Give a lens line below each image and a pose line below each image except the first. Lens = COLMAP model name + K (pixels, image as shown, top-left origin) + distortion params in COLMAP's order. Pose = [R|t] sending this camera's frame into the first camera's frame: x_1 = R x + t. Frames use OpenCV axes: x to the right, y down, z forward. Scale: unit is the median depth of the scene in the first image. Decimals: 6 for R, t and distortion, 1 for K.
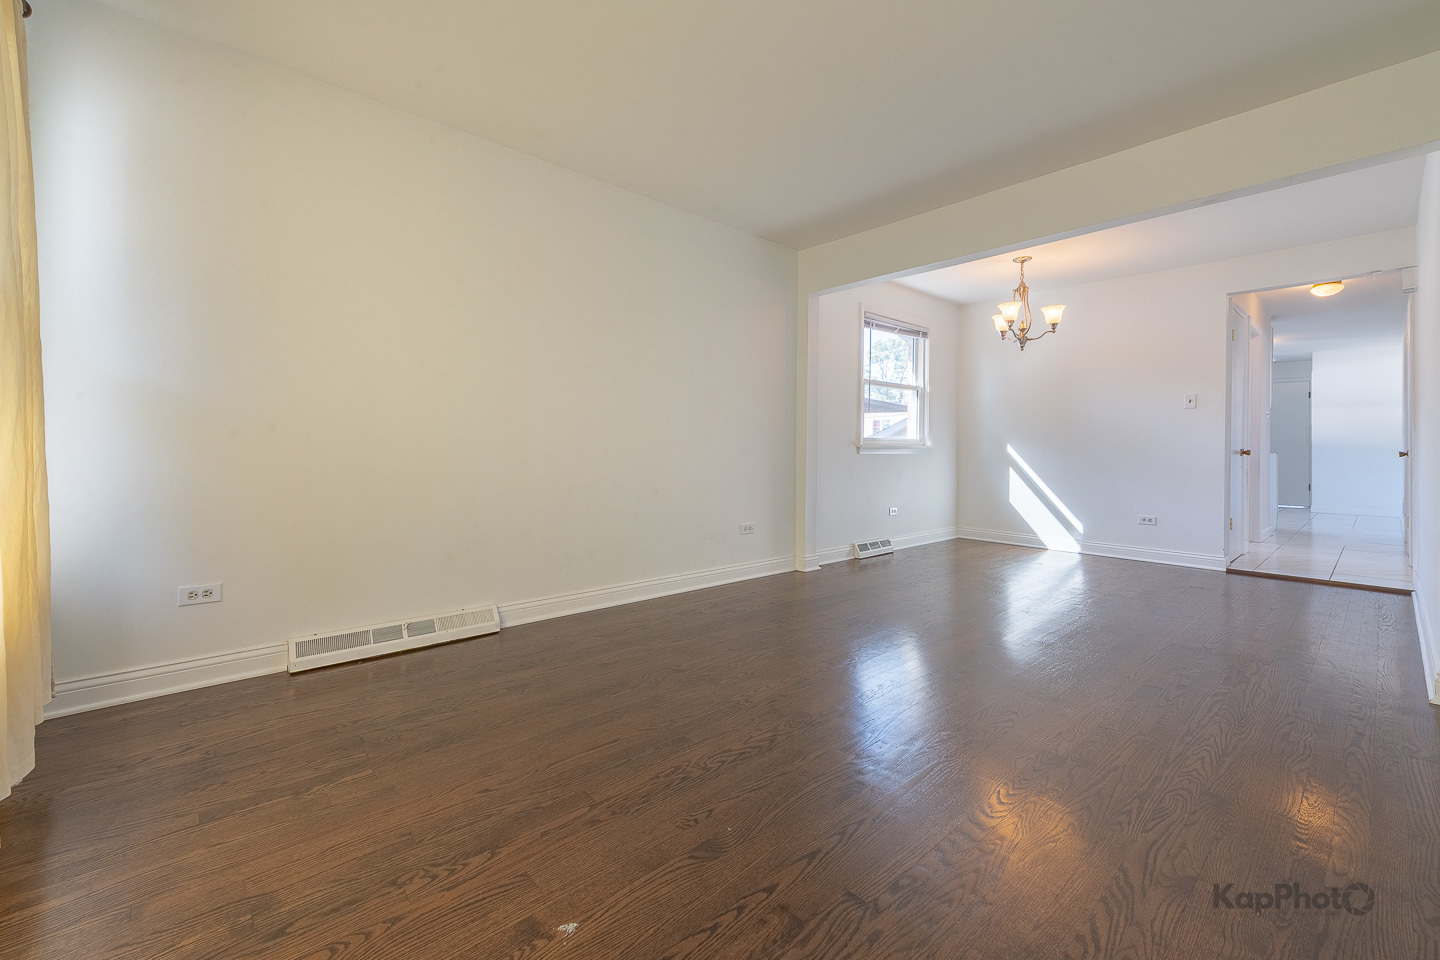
lens RADIAL K [[580.1, 0, 719.4], [0, 580.1, 474.9], [0, 0, 1]] dist [0.020369, -0.007999]
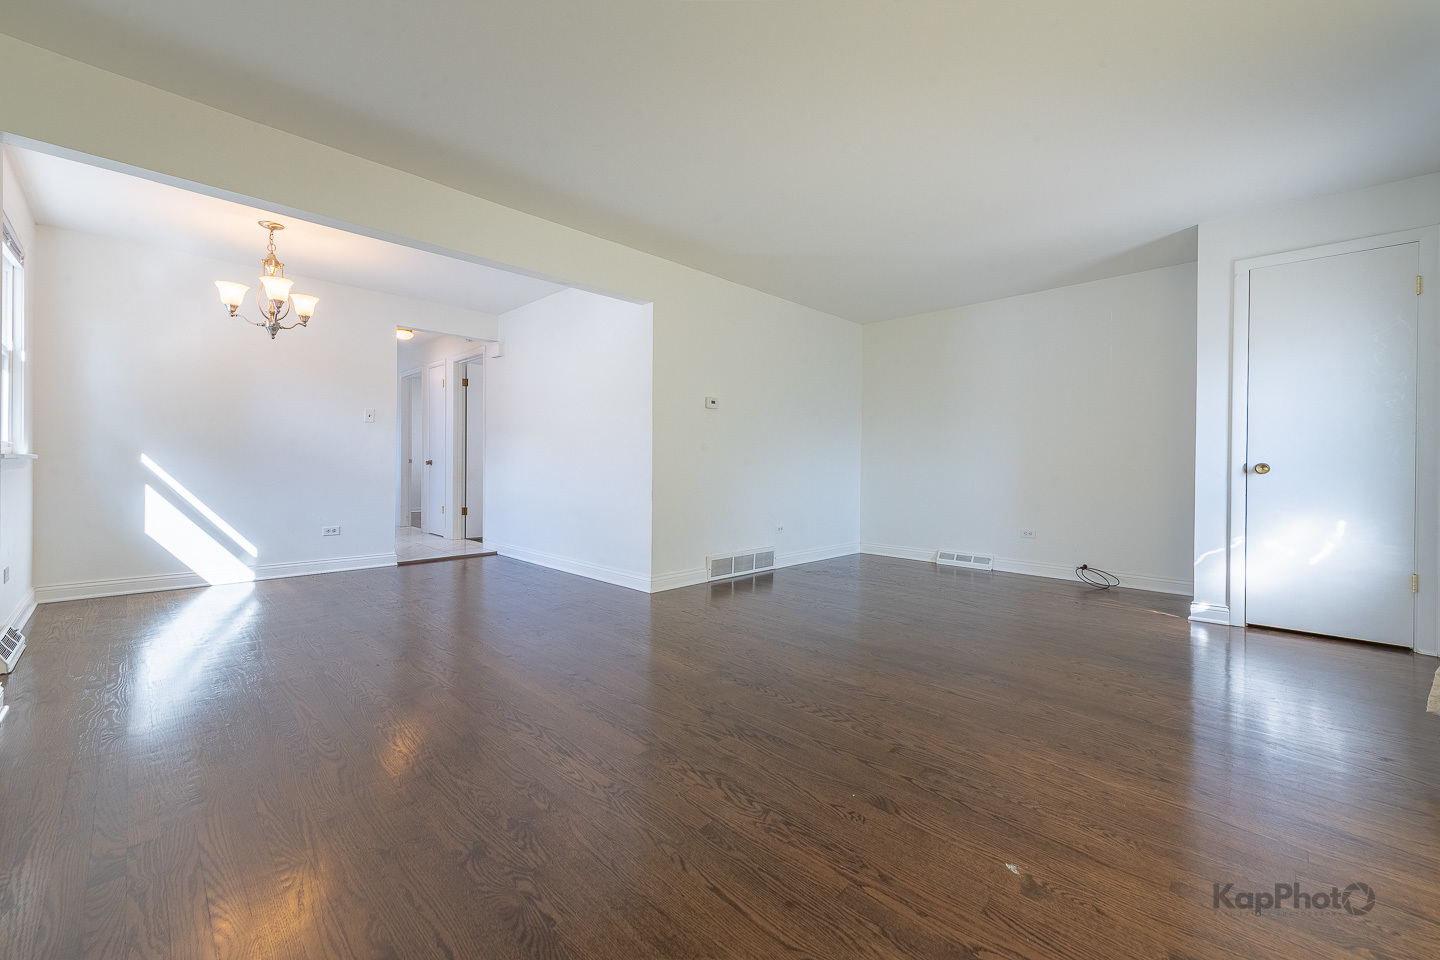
lens RADIAL K [[655.7, 0, 688.4], [0, 655.7, 458.8], [0, 0, 1]] dist [0.003591, 0.000087]
pose [[-0.088531, -0.002242, 0.996071, -0.391341], [0.040741, 0.999153, 0.005870, -0.023935], [-0.995240, 0.041101, -0.088365, 0.445432]]
